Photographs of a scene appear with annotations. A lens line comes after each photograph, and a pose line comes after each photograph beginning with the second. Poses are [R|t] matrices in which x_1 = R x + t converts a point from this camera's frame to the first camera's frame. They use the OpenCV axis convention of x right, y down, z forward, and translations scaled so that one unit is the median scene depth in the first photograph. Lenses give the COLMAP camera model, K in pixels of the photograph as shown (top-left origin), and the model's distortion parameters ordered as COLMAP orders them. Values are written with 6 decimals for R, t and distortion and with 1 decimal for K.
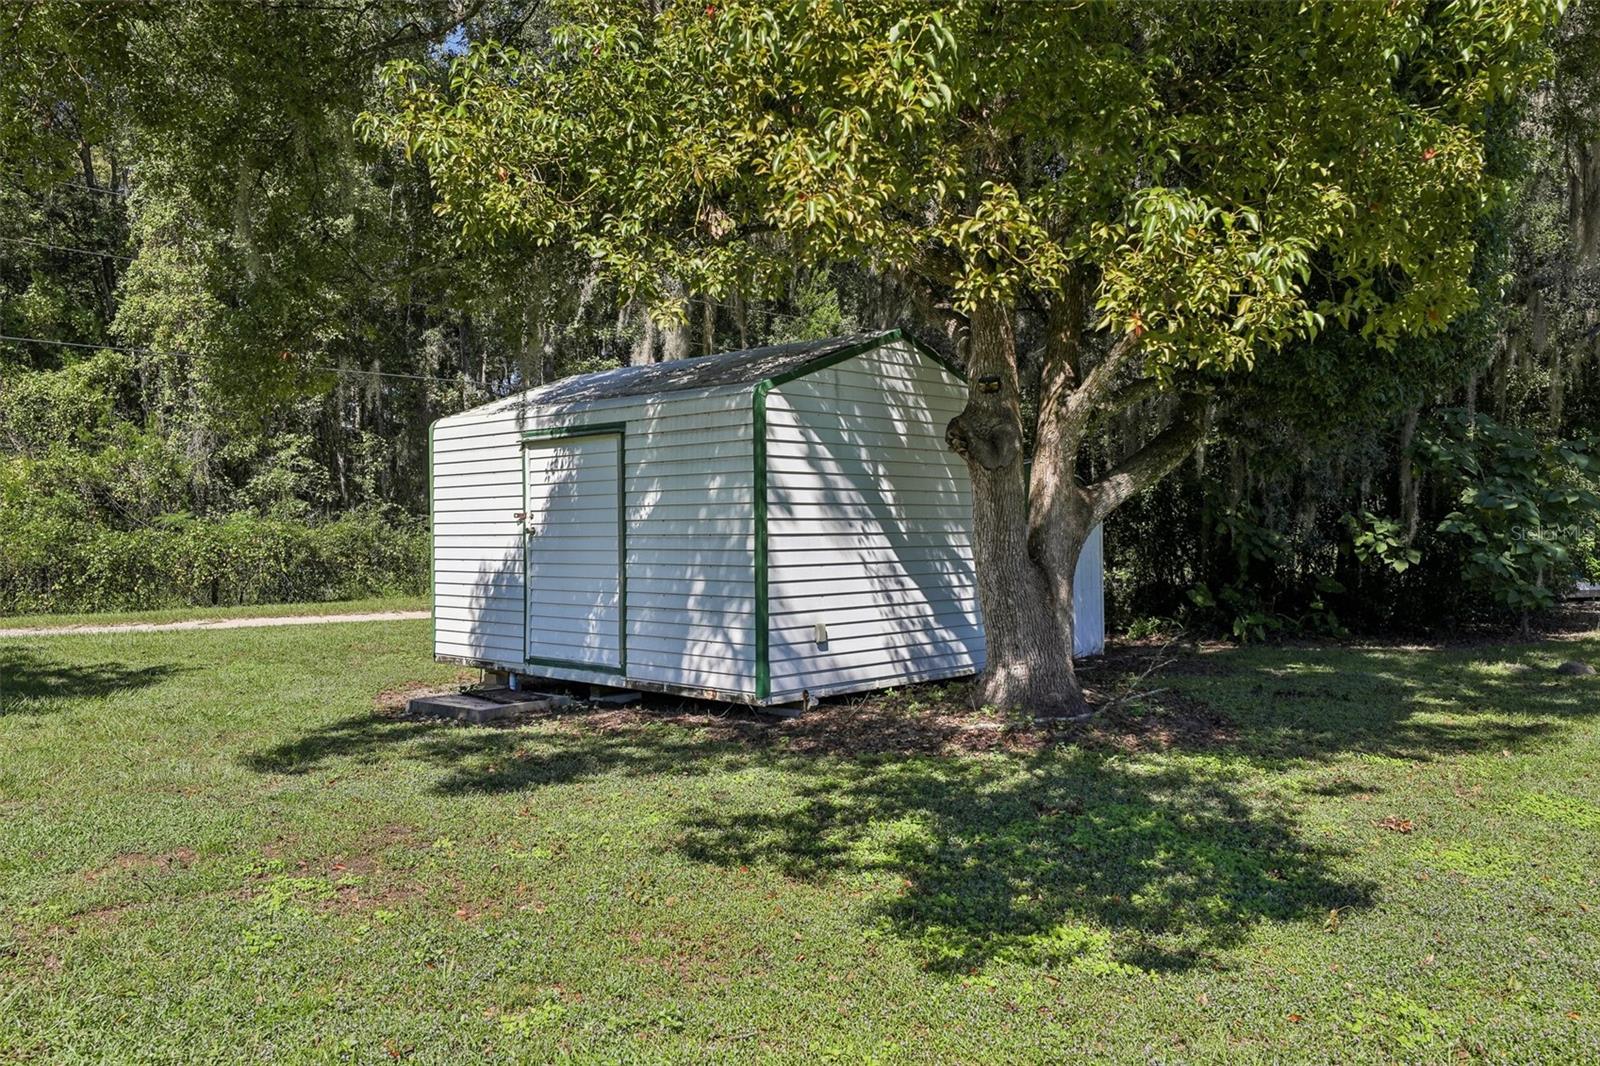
lens RADIAL K [[1288.4, 0, 799.3], [0, 1288.4, 532.2], [0, 0, 1]] dist [-0.000865, 0.000164]
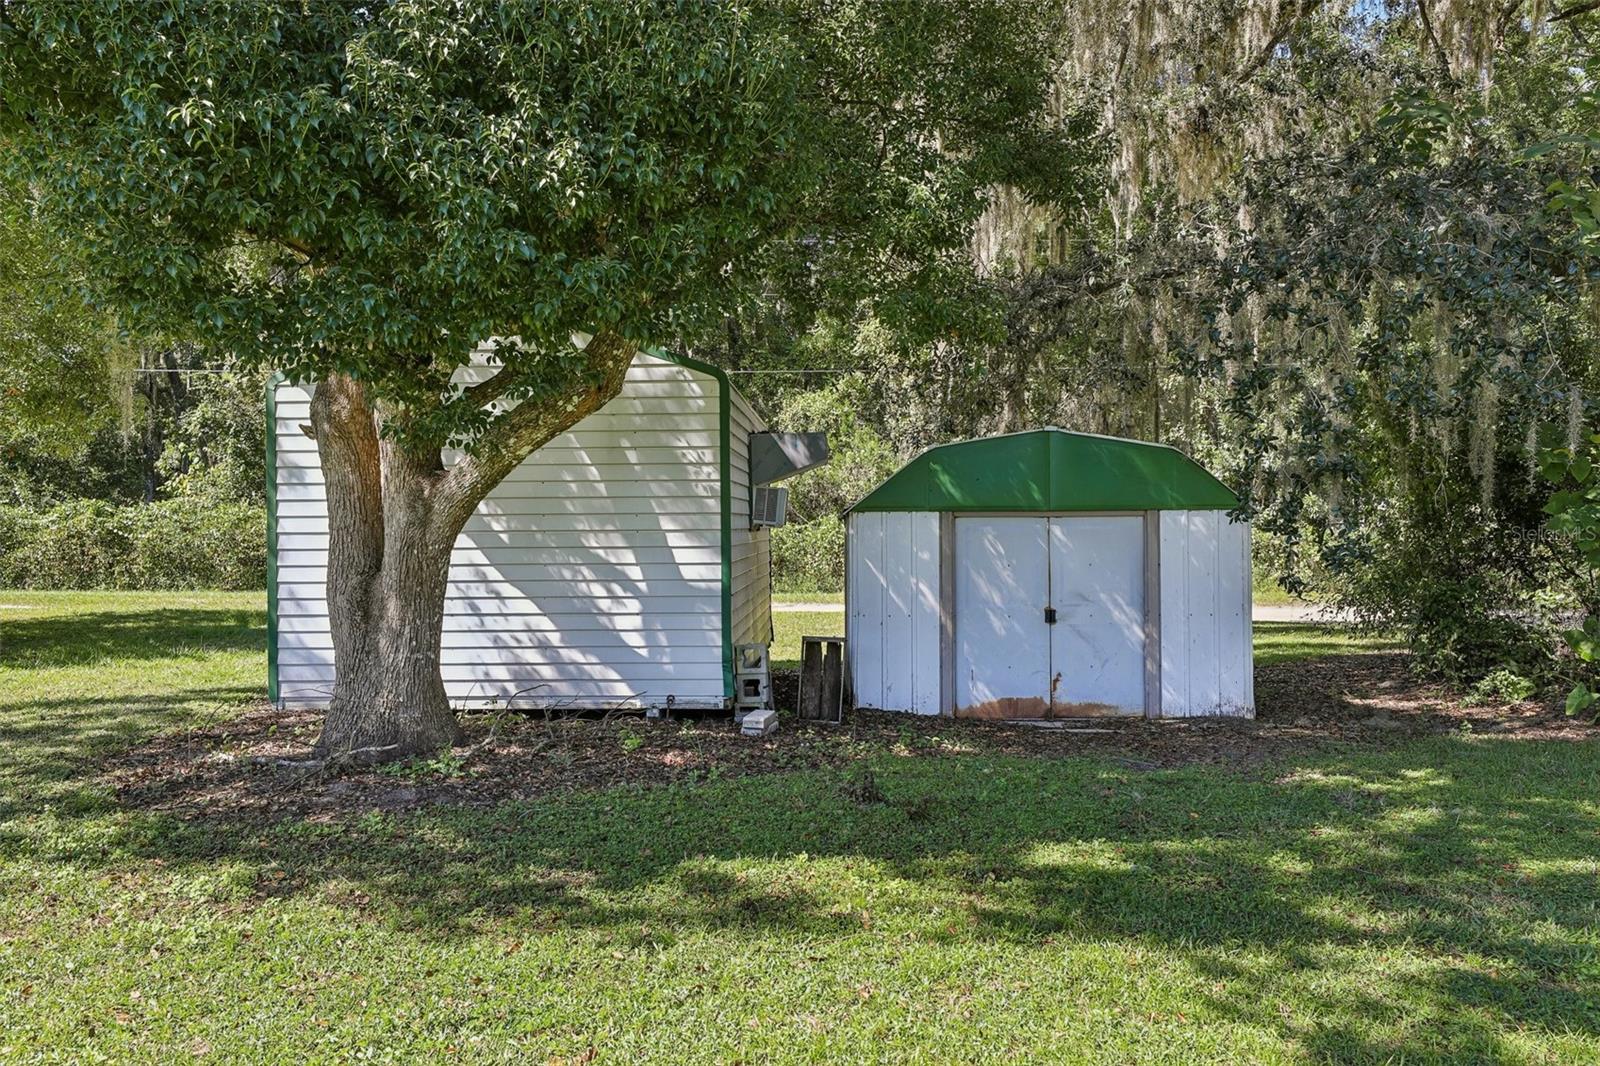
lens RADIAL K [[1288.4, 0, 799.7], [0, 1288.4, 532.4], [0, 0, 1]] dist [-0.000865, 0.000164]
pose [[0.656598, 0.005315, -0.754222, 0.837125], [-0.001363, 0.999982, 0.005860, -0.004124], [0.754240, -0.002820, 0.656593, 0.575990]]
